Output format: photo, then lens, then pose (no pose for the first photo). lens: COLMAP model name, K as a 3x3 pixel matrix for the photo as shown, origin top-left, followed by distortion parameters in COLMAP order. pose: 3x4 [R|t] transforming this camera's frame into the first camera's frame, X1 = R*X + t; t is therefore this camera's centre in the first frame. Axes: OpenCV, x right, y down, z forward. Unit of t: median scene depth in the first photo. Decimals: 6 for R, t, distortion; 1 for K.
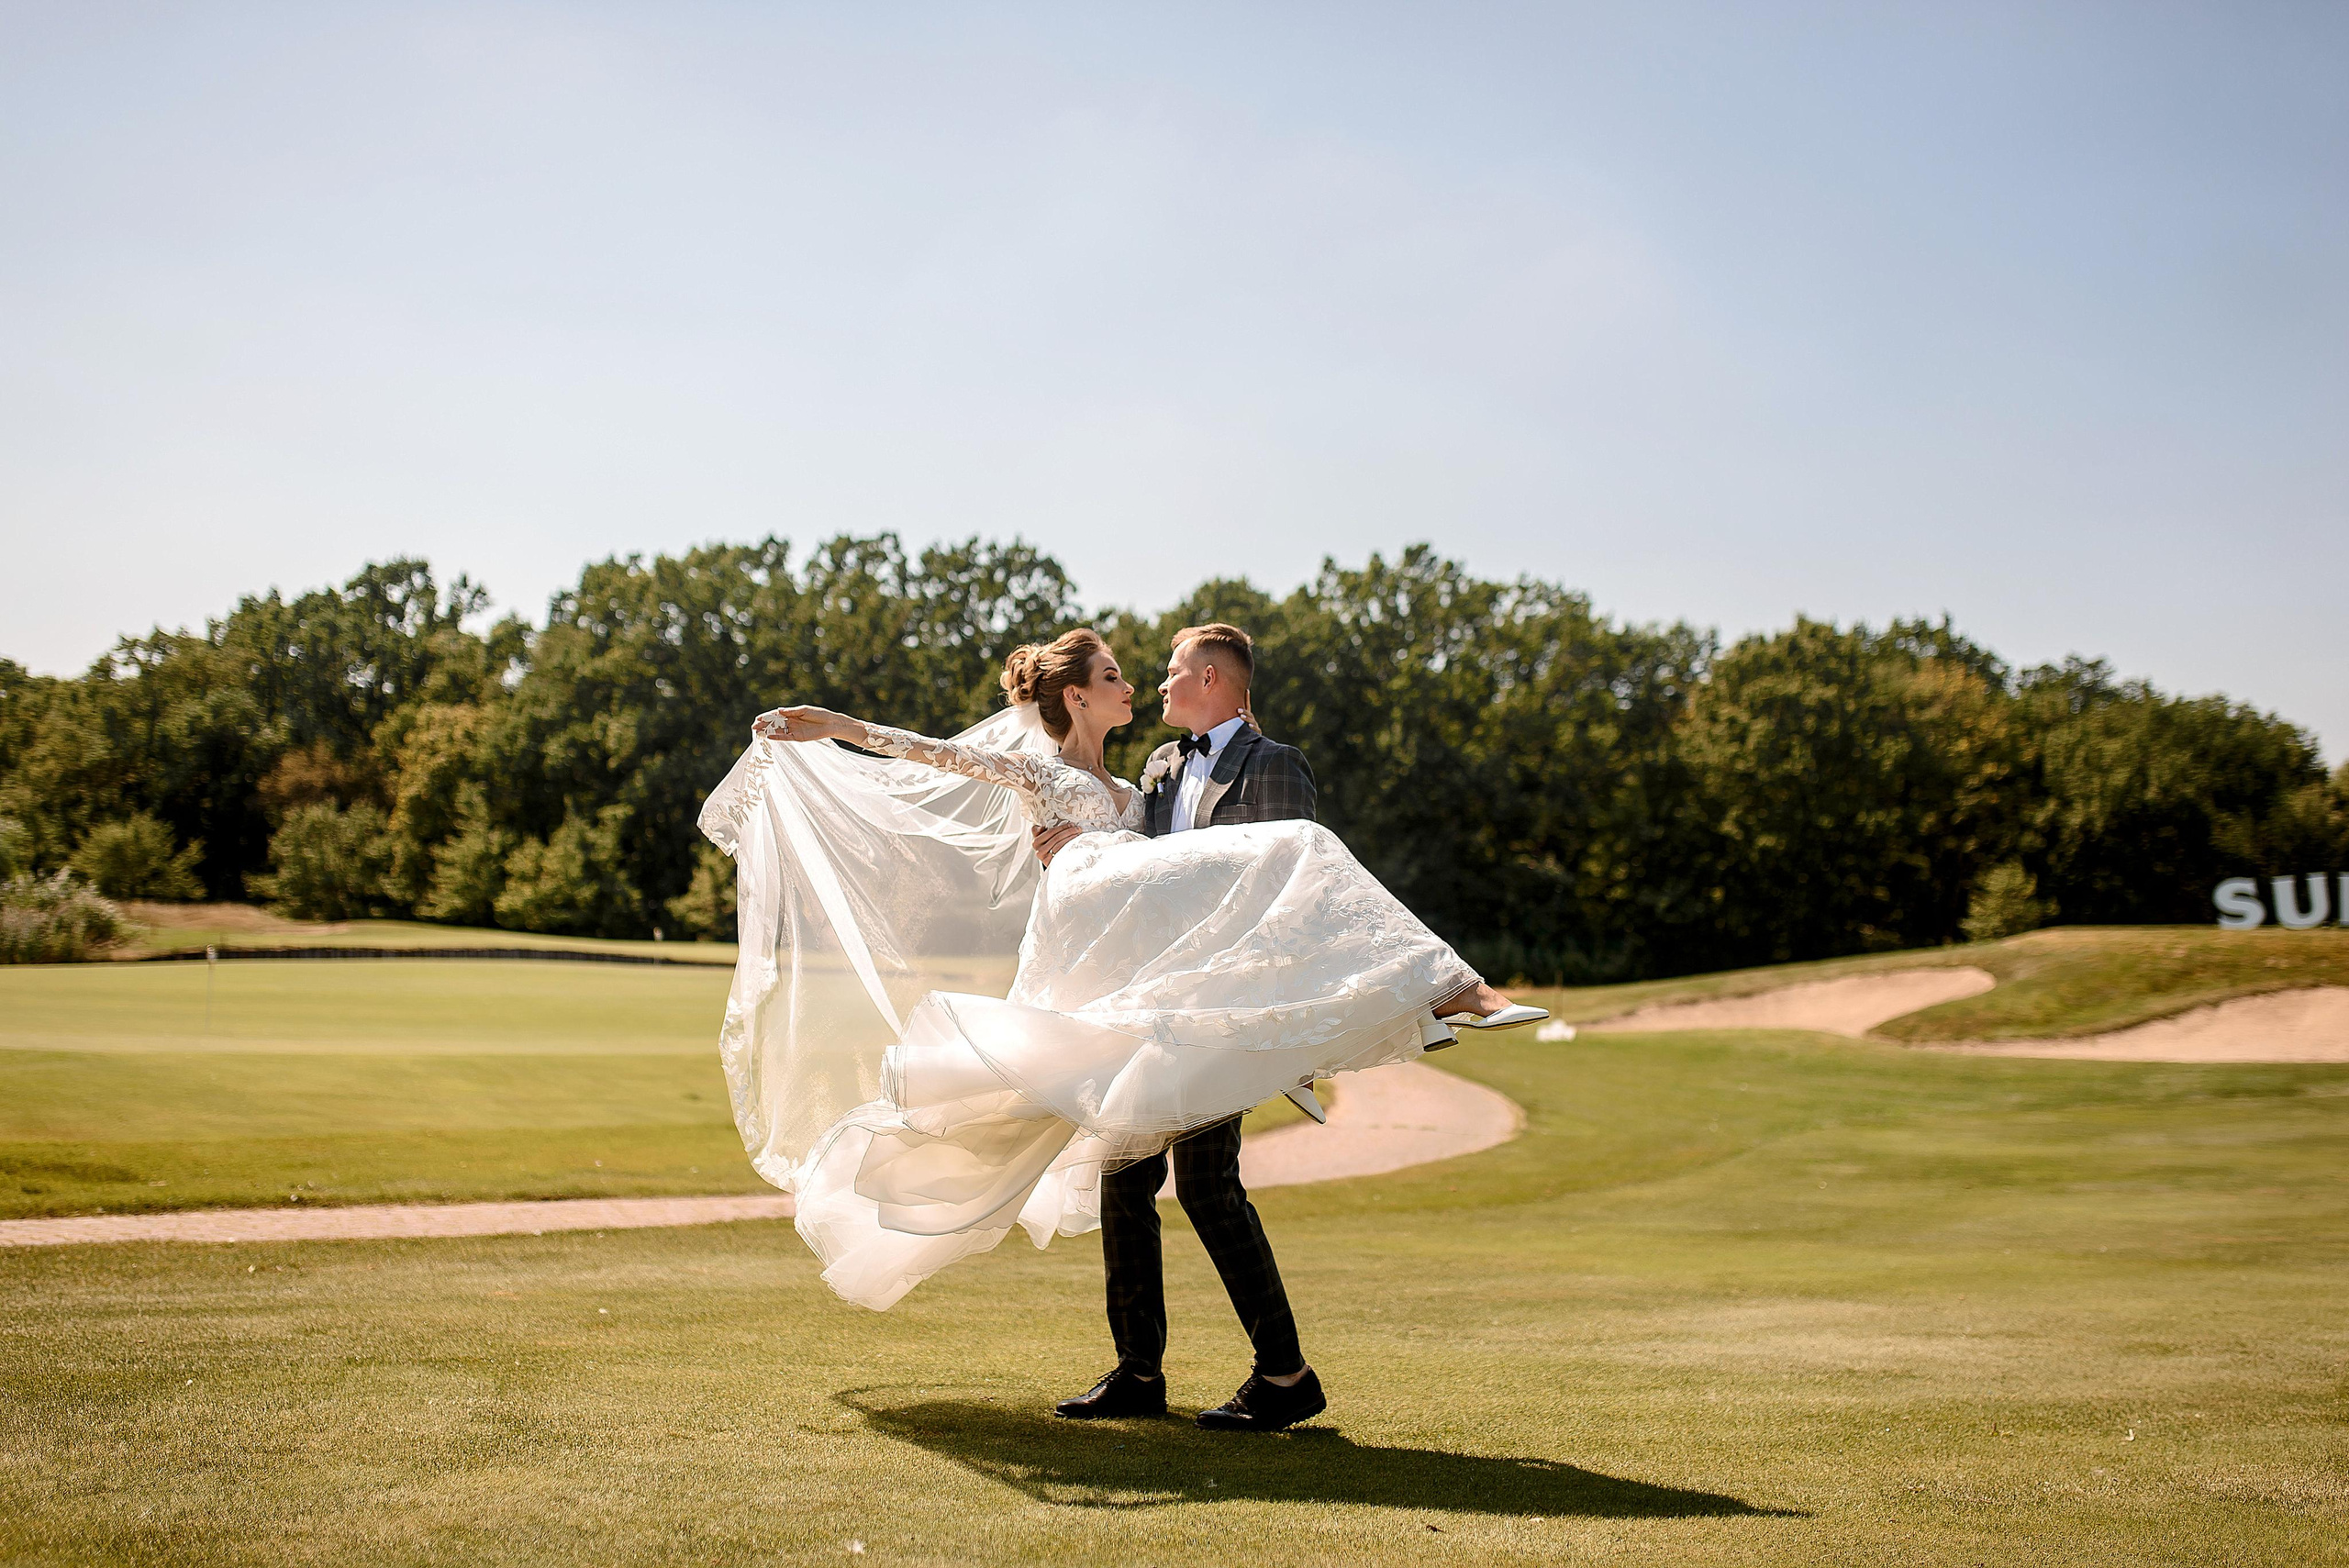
lens RADIAL K [[2217.1, 0, 1126.2], [0, 2217.1, 804.1], [0, 0, 1]] dist [0.033086, 0.000000]
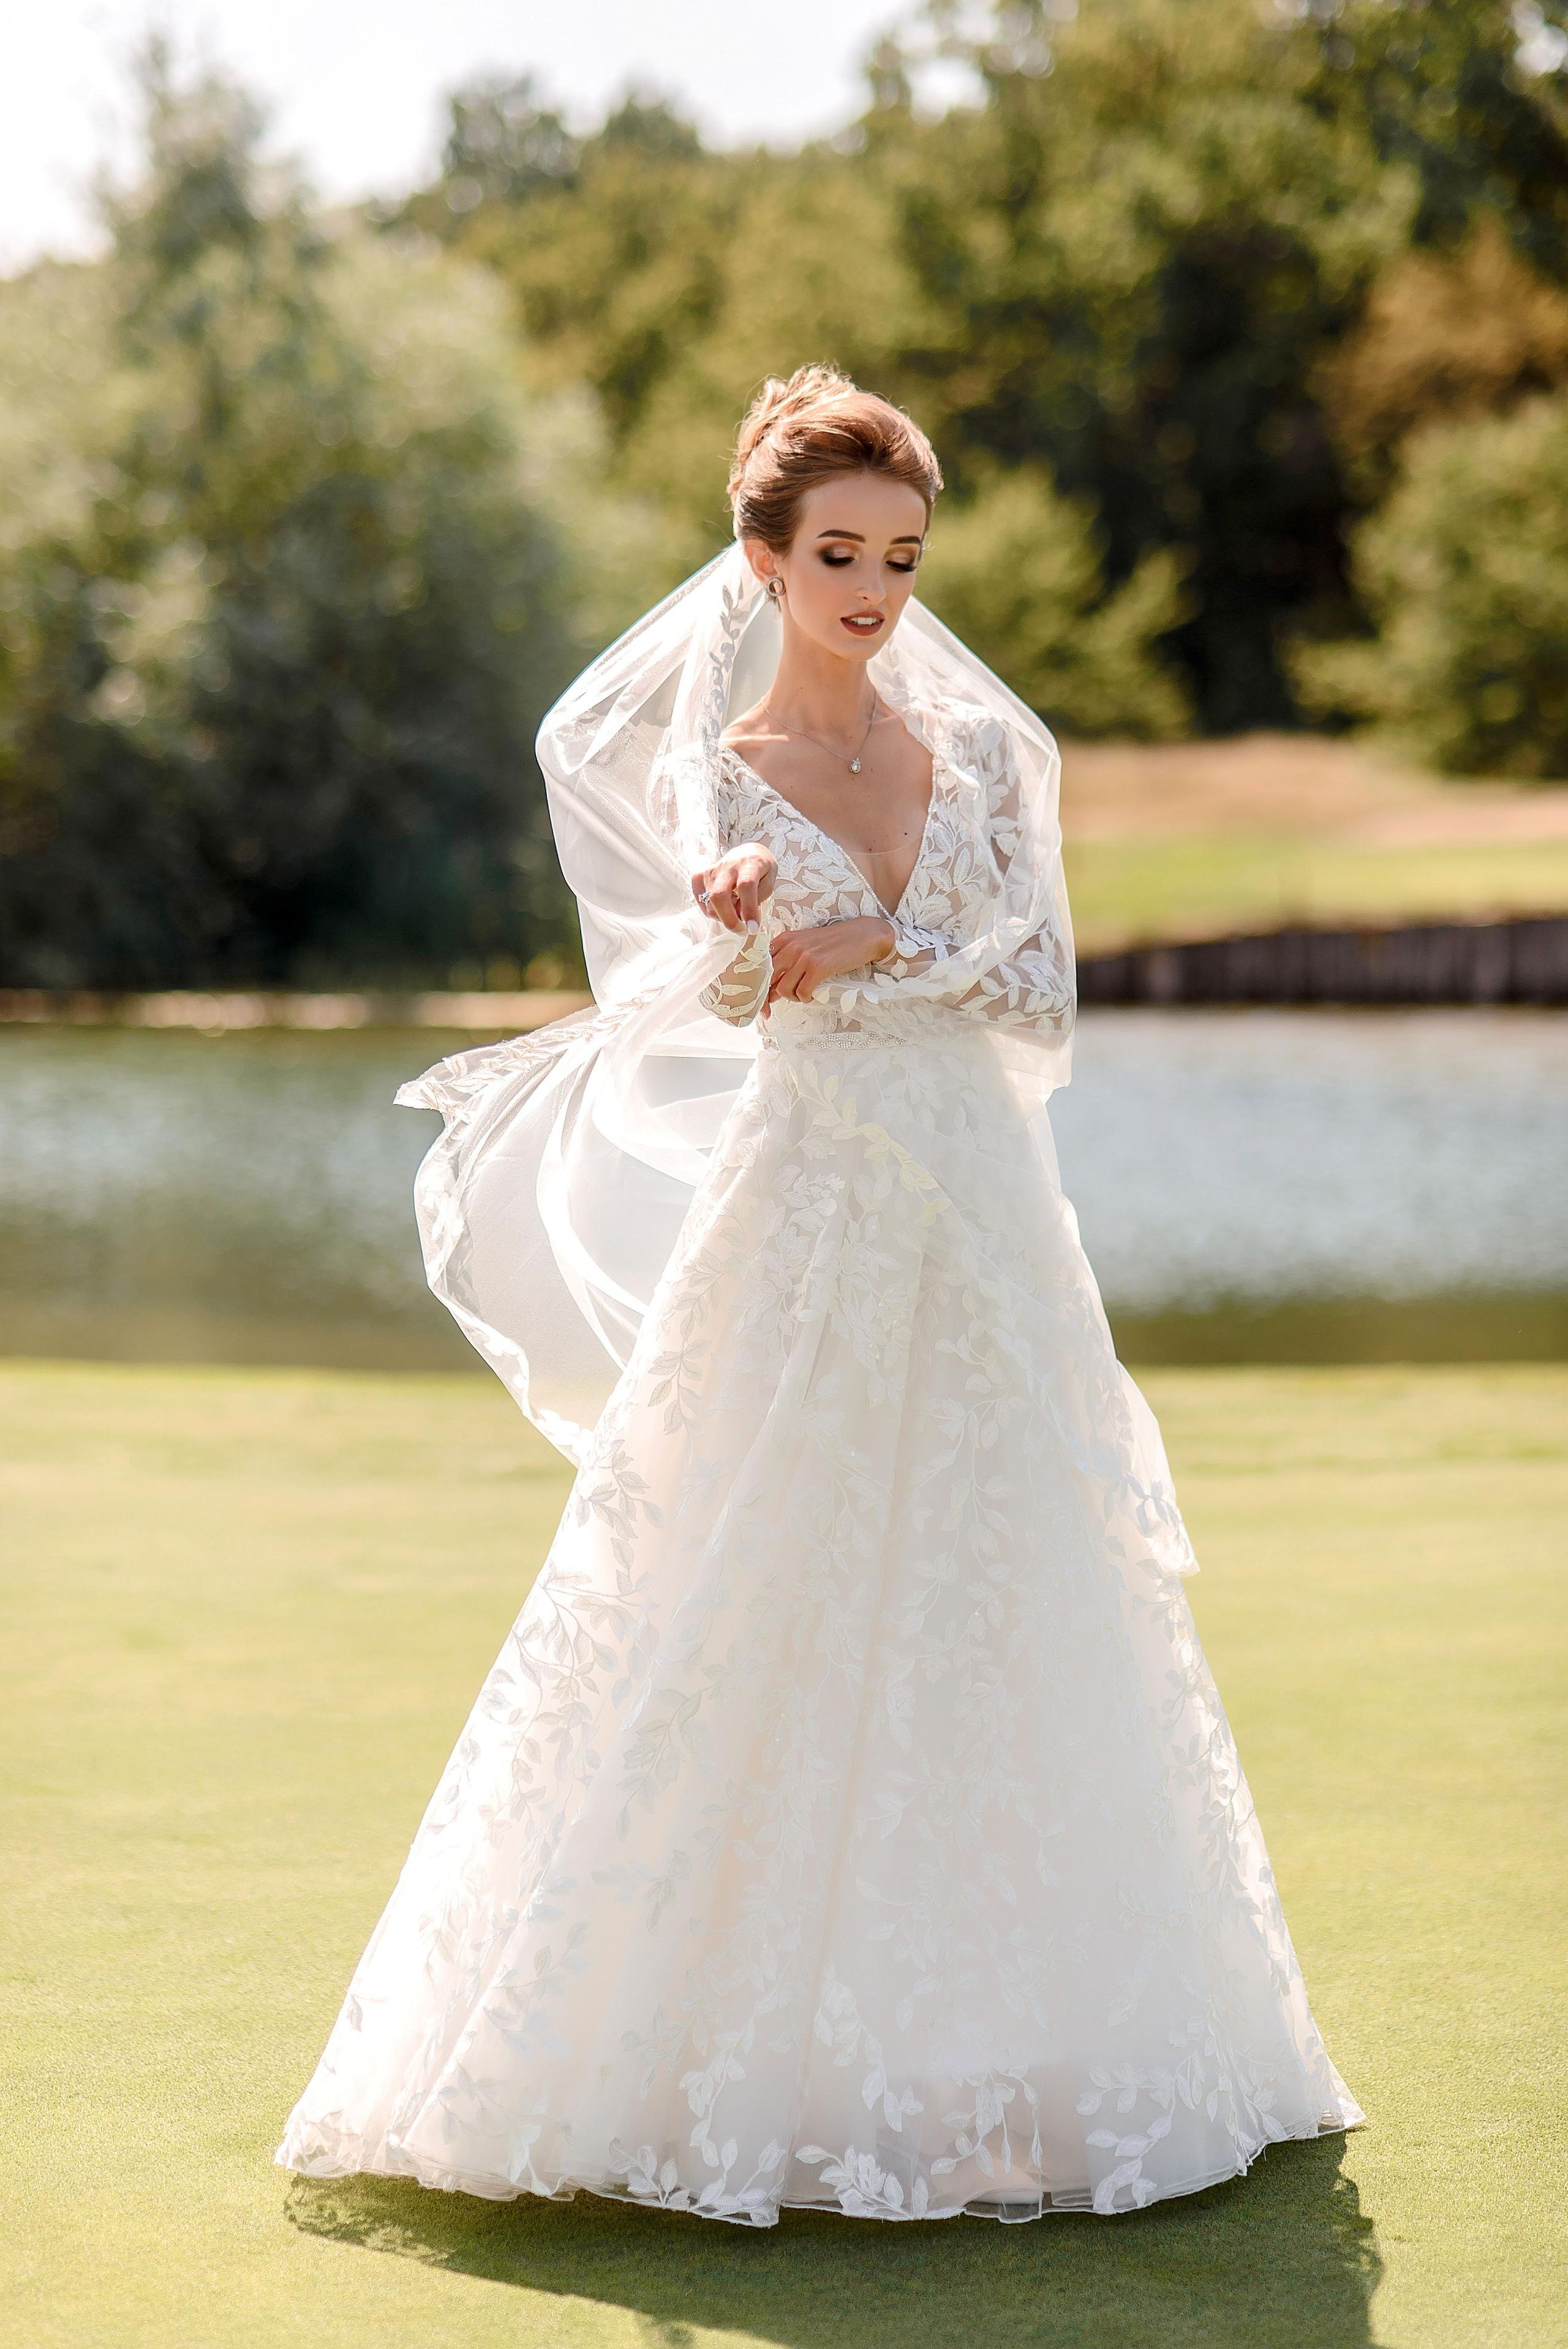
lens RADIAL K [[5525.0, 0, 787.3], [0, 5525.0, 1172.8], [0, 0, 1]] dist [0.171287, 0.000000]
pose [[0.894967, -0.011177, -0.445992, -0.093224], [0.069859, 0.990865, 0.115353, 0.008268], [0.440629, -0.134393, 0.887572, 0.216587]]
